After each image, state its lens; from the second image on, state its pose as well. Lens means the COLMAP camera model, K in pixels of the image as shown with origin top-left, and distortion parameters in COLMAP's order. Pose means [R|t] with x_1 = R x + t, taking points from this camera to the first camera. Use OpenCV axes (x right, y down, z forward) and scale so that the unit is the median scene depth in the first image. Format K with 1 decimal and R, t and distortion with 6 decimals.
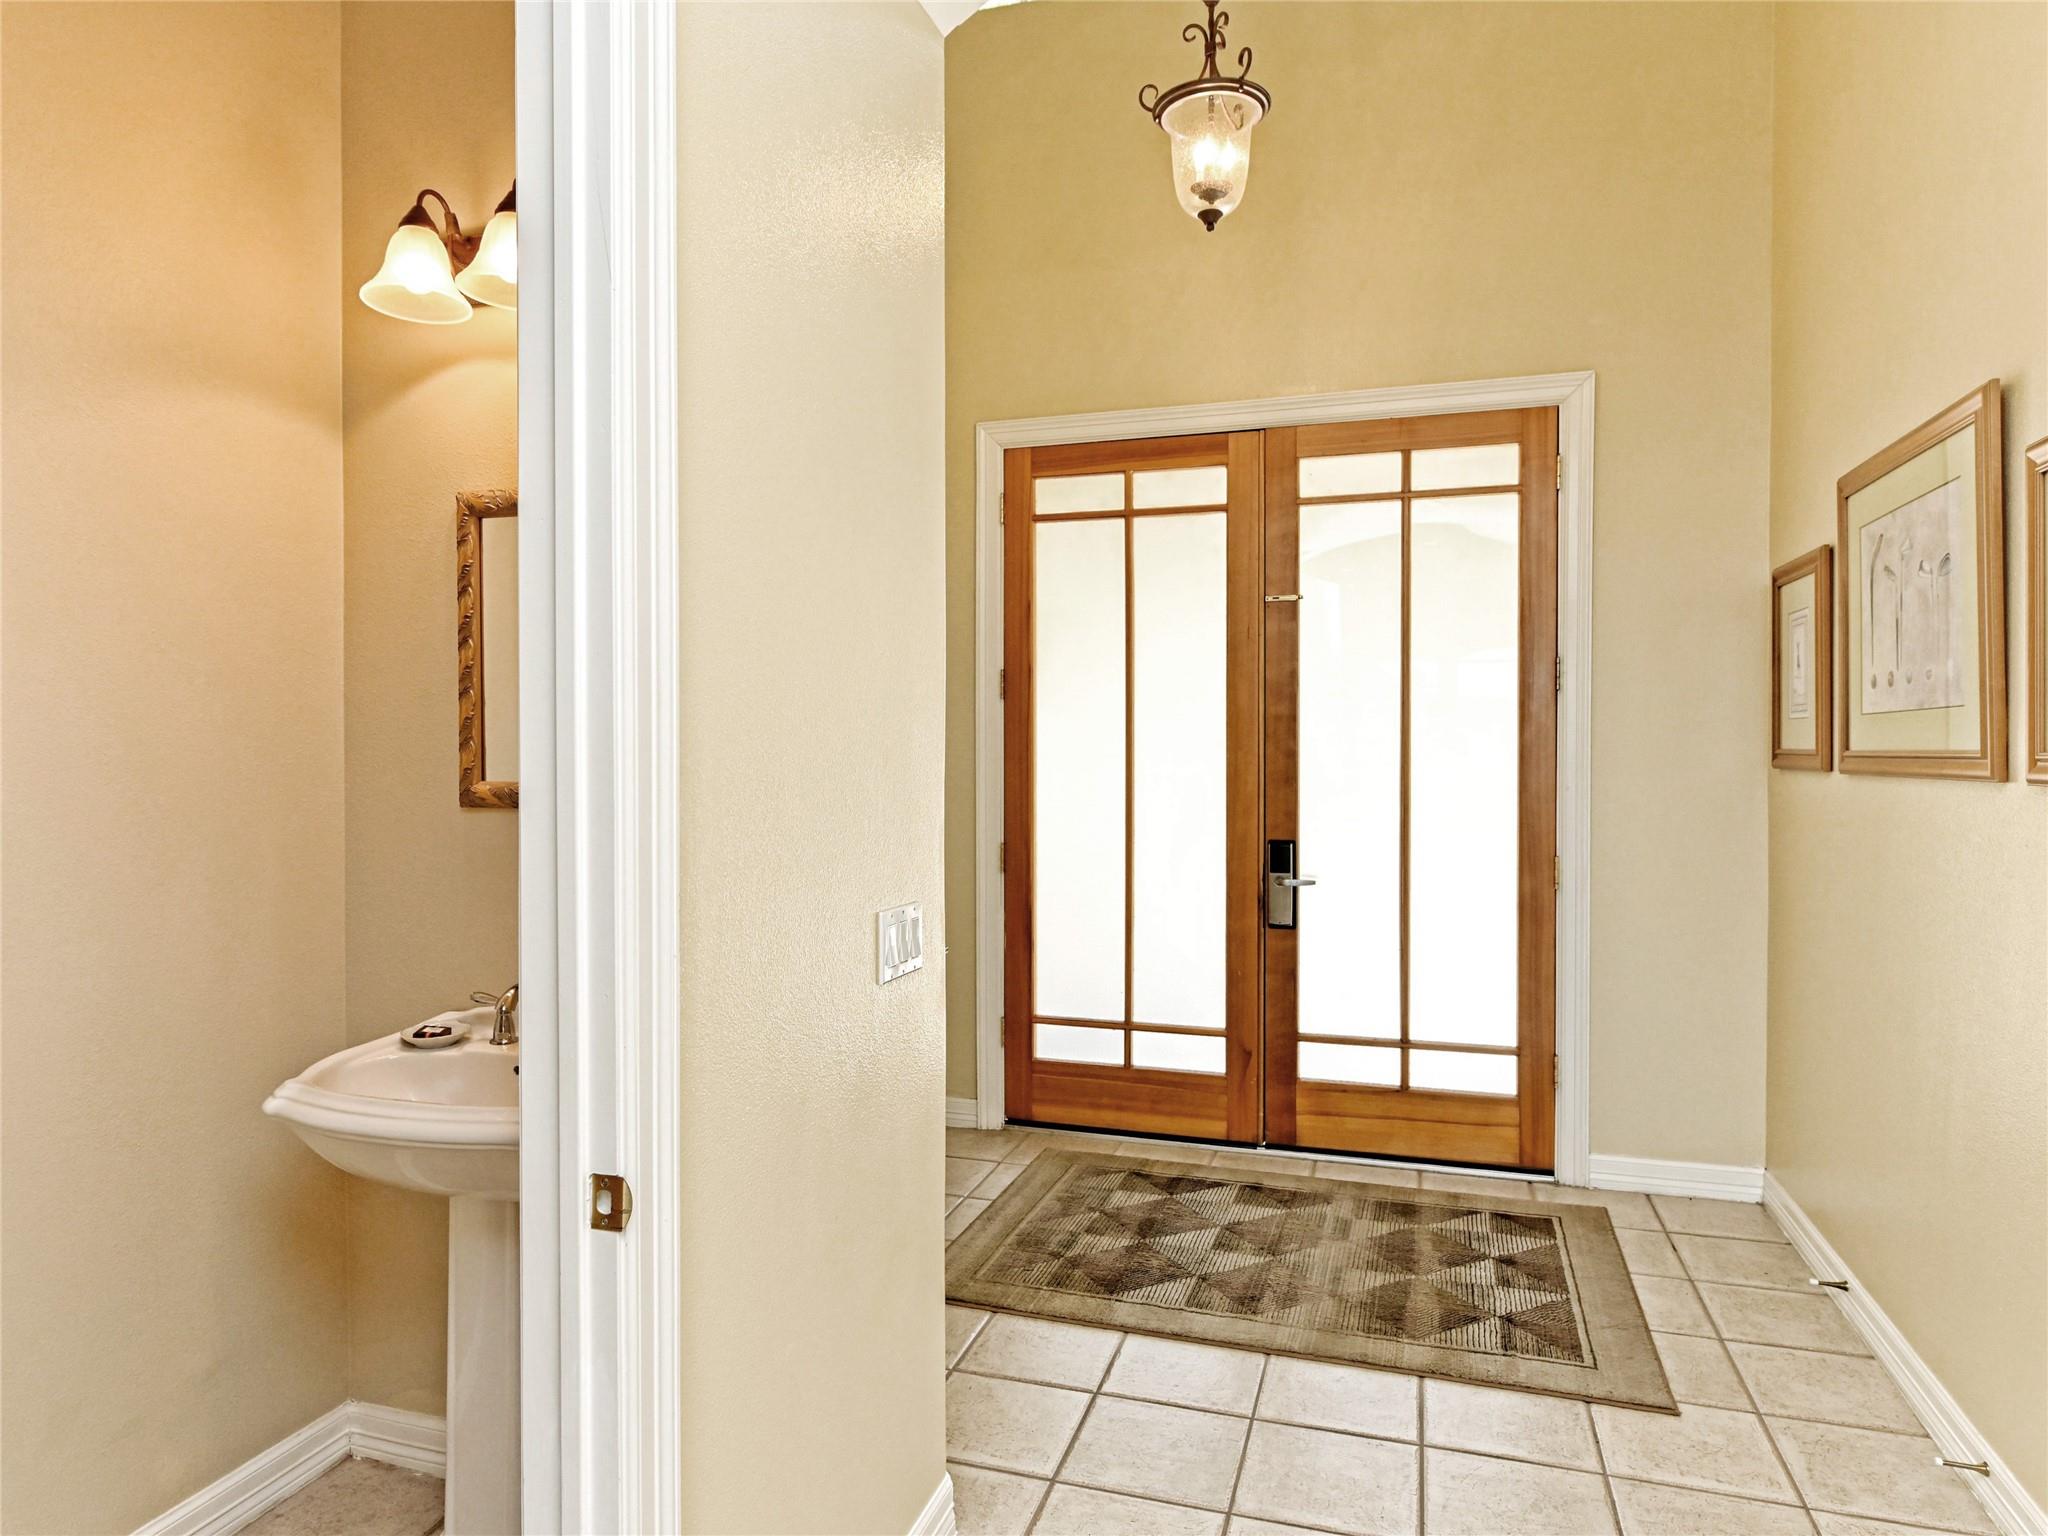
lens RADIAL K [[1207.7, 0, 1024.3], [0, 1207.7, 762.1], [0, 0, 1]] dist [-0.002065, 0.001841]
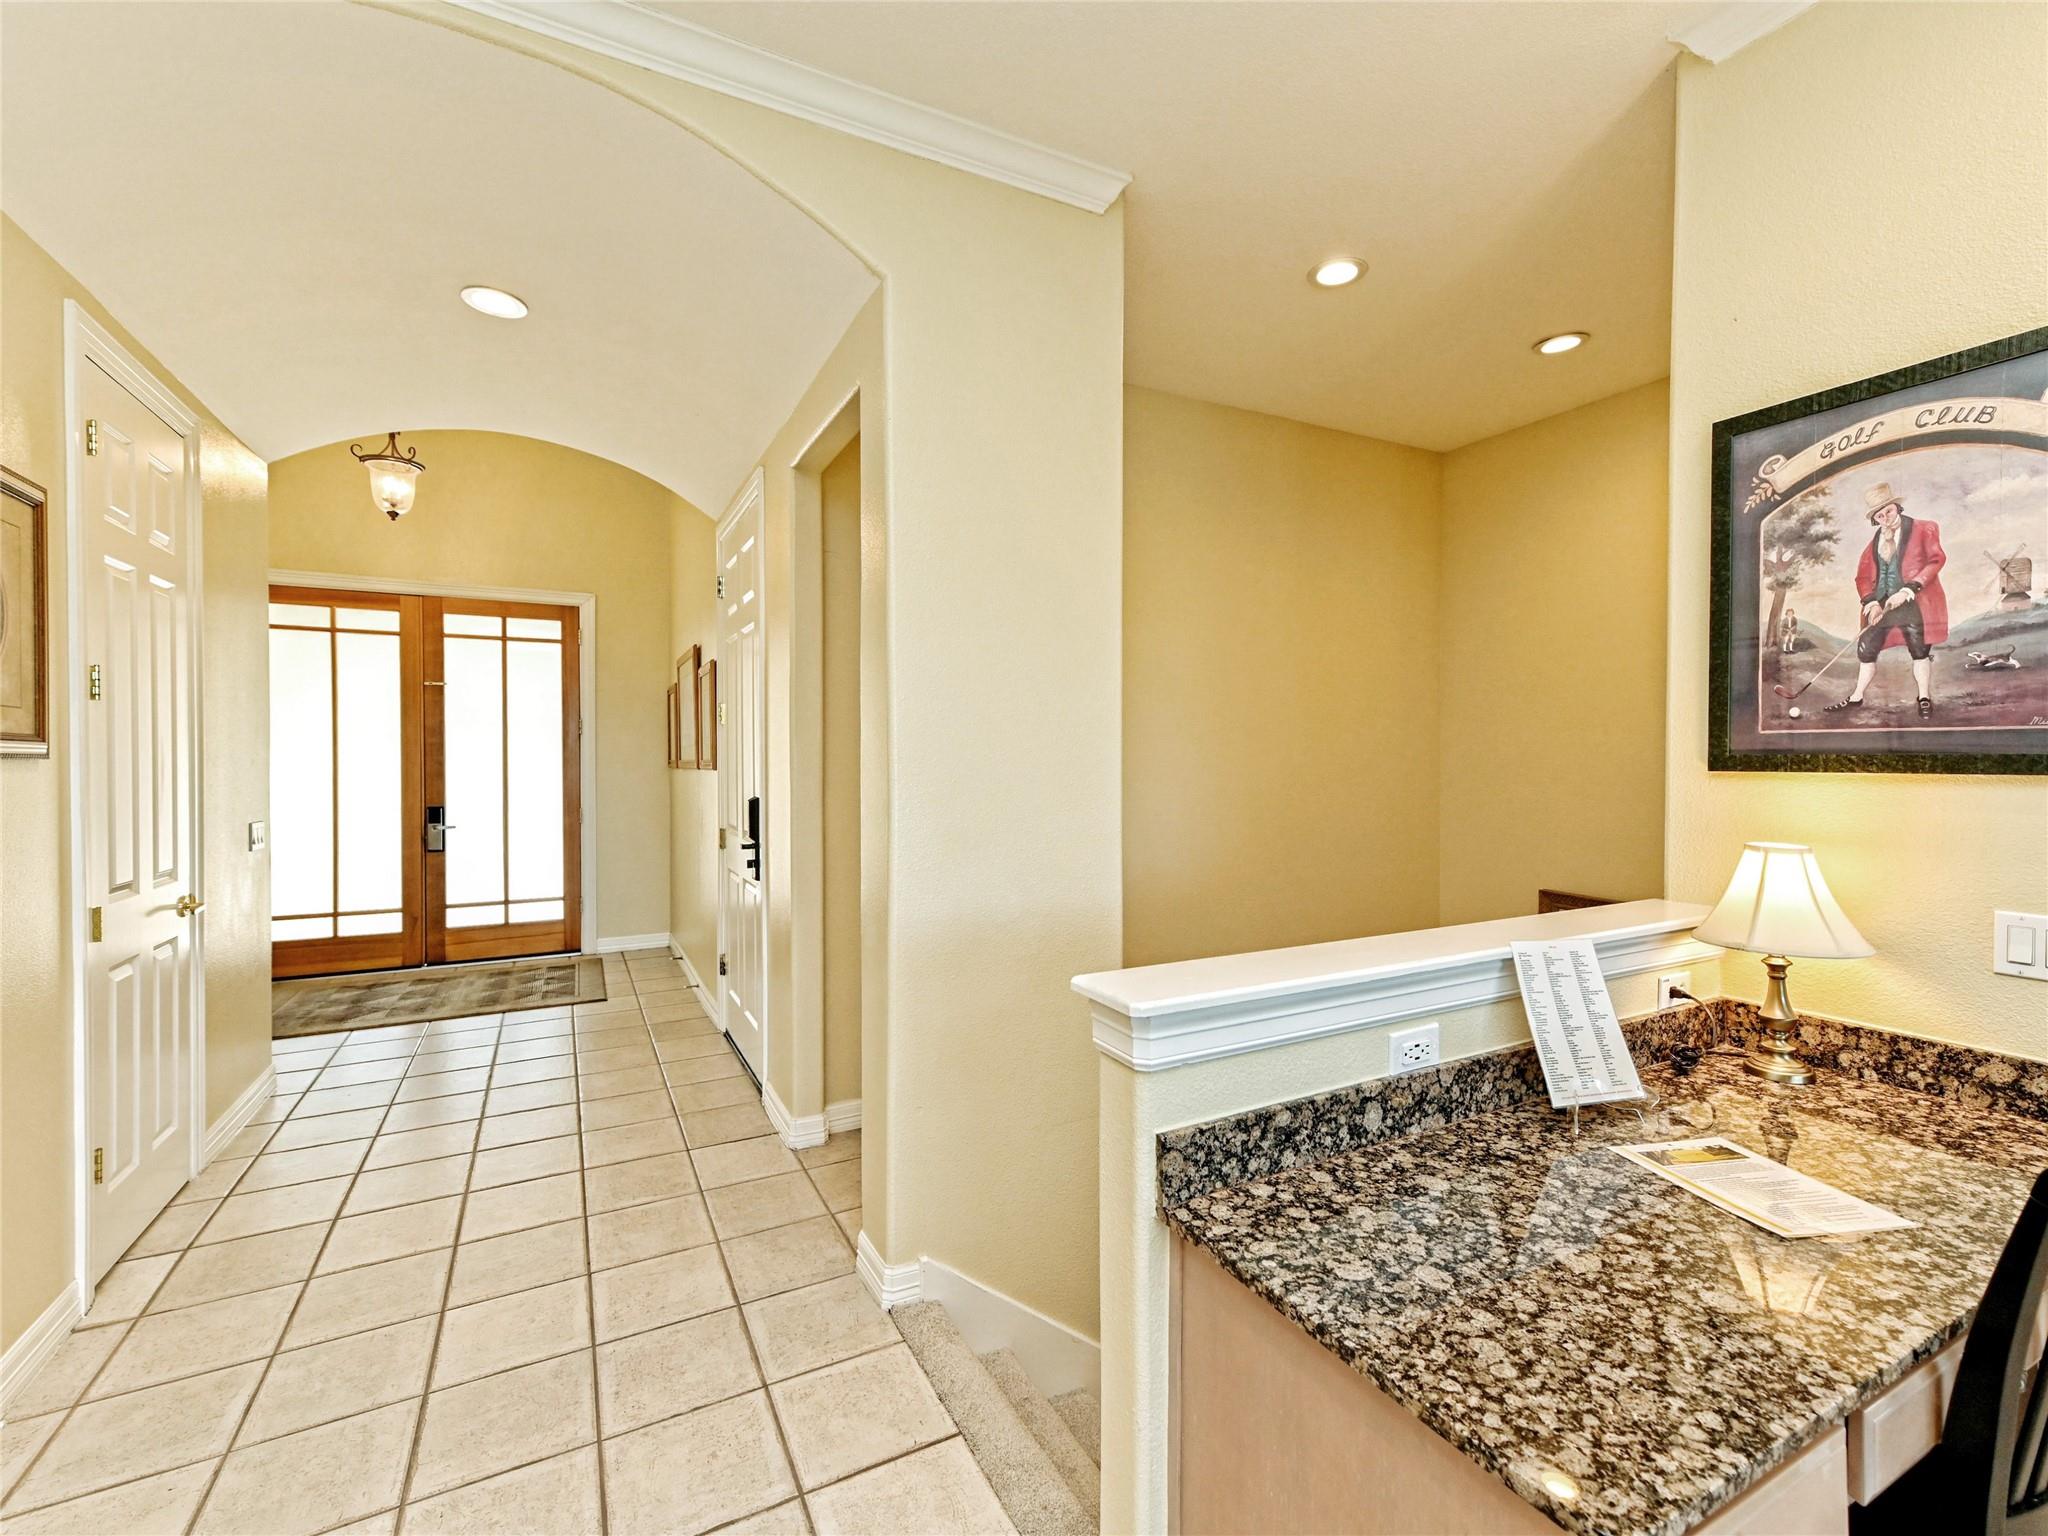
lens RADIAL K [[897.3, 0, 1021.5], [0, 897.3, 776.5], [0, 0, 1]] dist [0.014206, 0.000473]
pose [[0.704385, -0.008490, 0.709768, -0.161539], [0.005701, 0.999964, 0.006303, 0.012436], [-0.709796, -0.000393, 0.704408, -0.731557]]
